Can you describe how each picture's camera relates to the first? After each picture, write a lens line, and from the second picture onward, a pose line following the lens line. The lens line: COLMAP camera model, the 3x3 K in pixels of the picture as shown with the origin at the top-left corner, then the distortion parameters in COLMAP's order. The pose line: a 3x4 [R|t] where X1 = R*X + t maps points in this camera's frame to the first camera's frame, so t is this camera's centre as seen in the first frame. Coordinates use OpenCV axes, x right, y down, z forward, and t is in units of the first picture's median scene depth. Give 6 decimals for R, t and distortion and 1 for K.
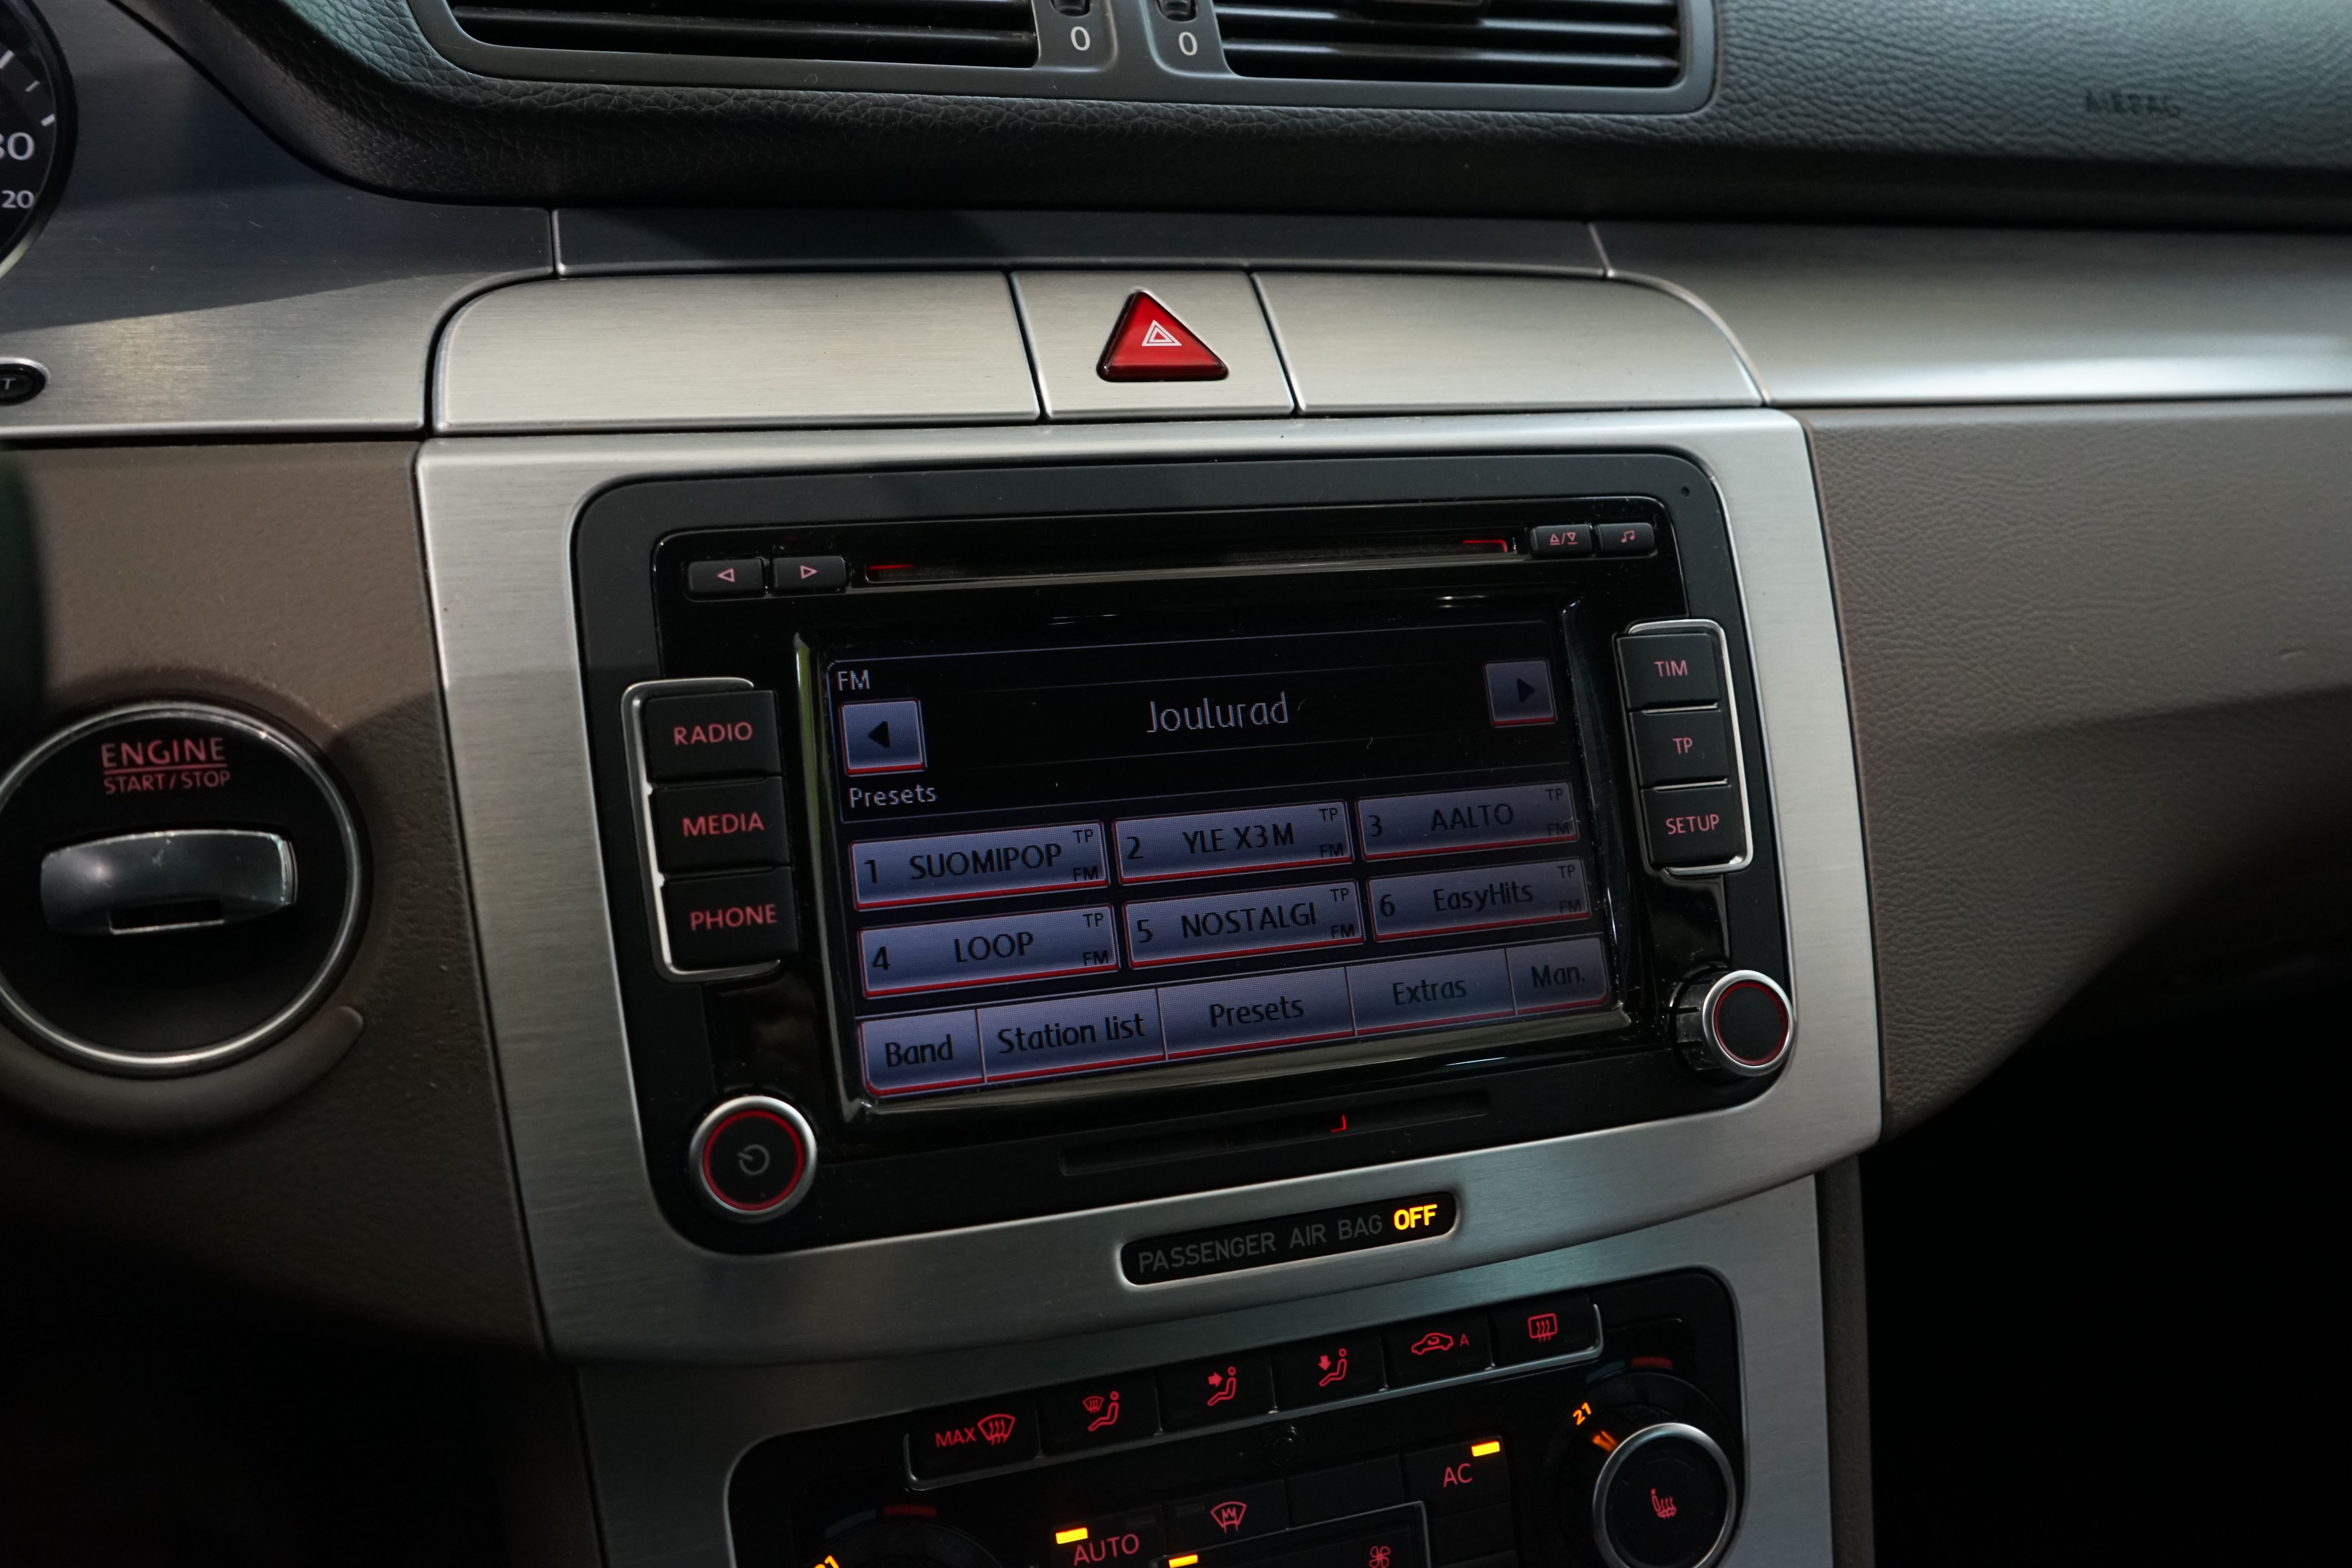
lens RADIAL K [[1886.8, 0, 1176.0], [0, 1886.8, 784.0], [0, 0, 1]] dist [-0.030755, 0.005845]
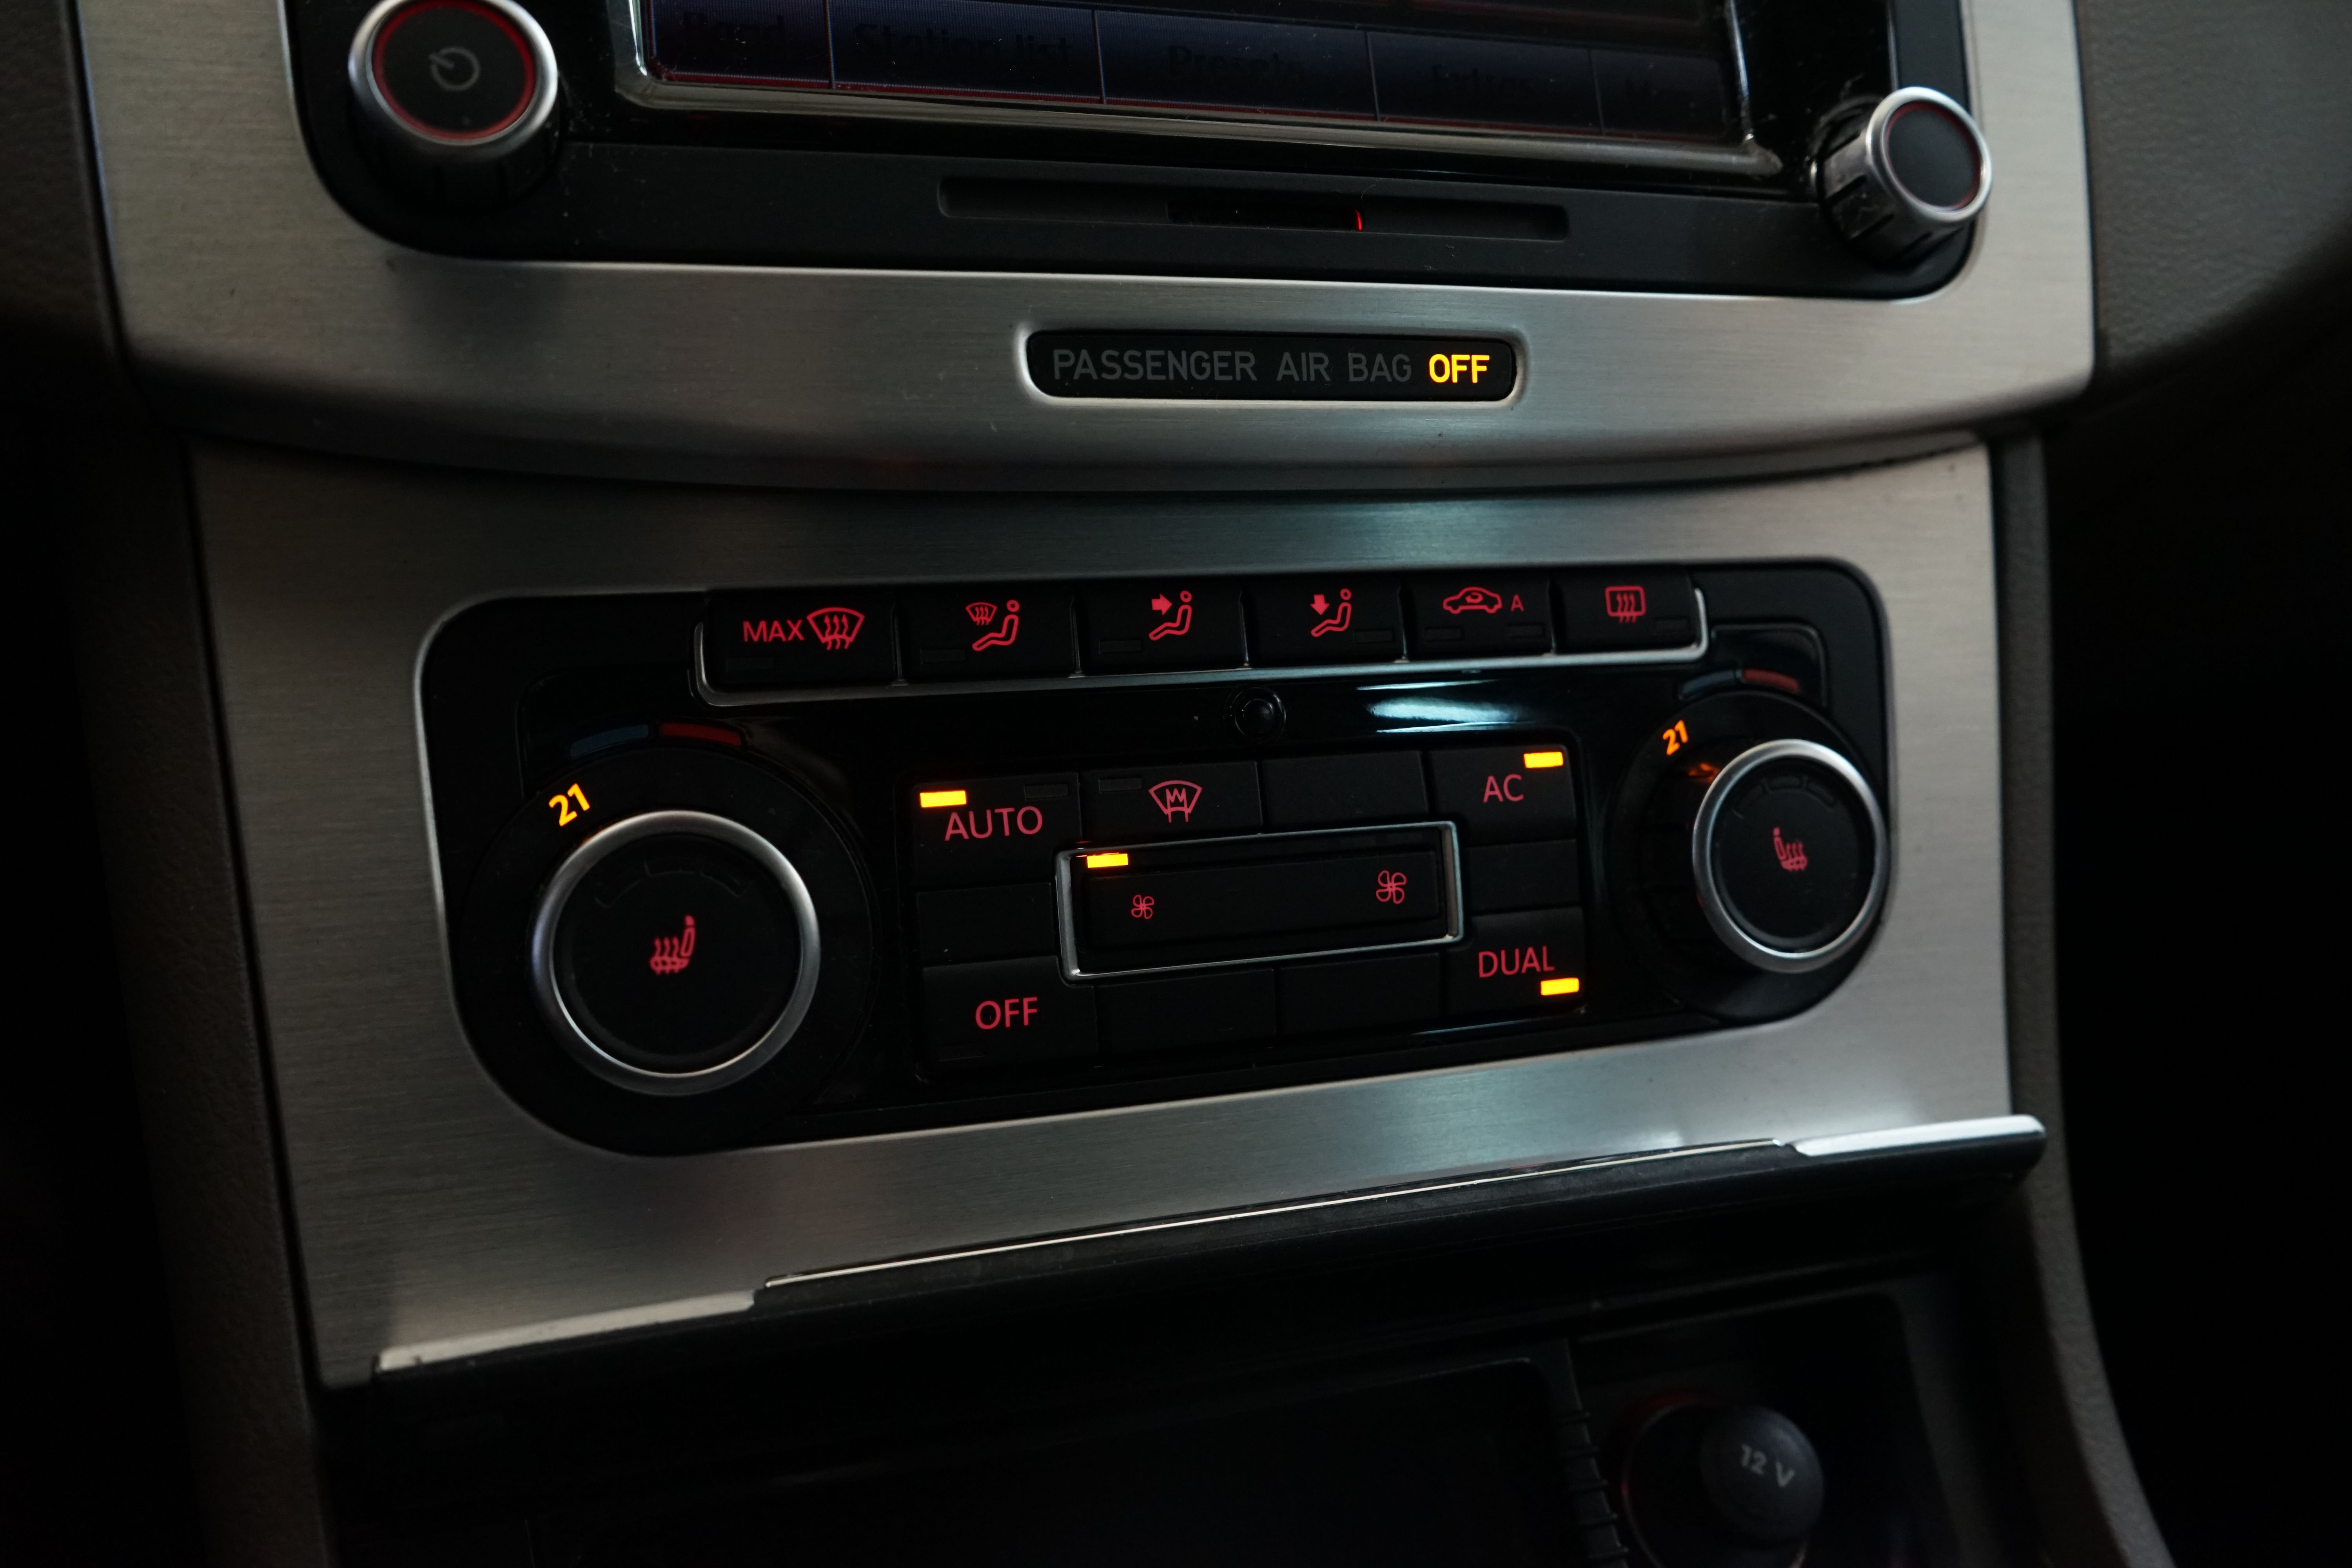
lens RADIAL K [[1899.3, 0, 1176.0], [0, 1899.3, 784.0], [0, 0, 1]] dist [-0.040400, 0.009705]
pose [[0.999378, 0.028923, 0.020154, 0.014122], [-0.029156, 0.999511, 0.011339, 0.376457], [-0.019816, -0.011919, 0.999733, 0.307158]]
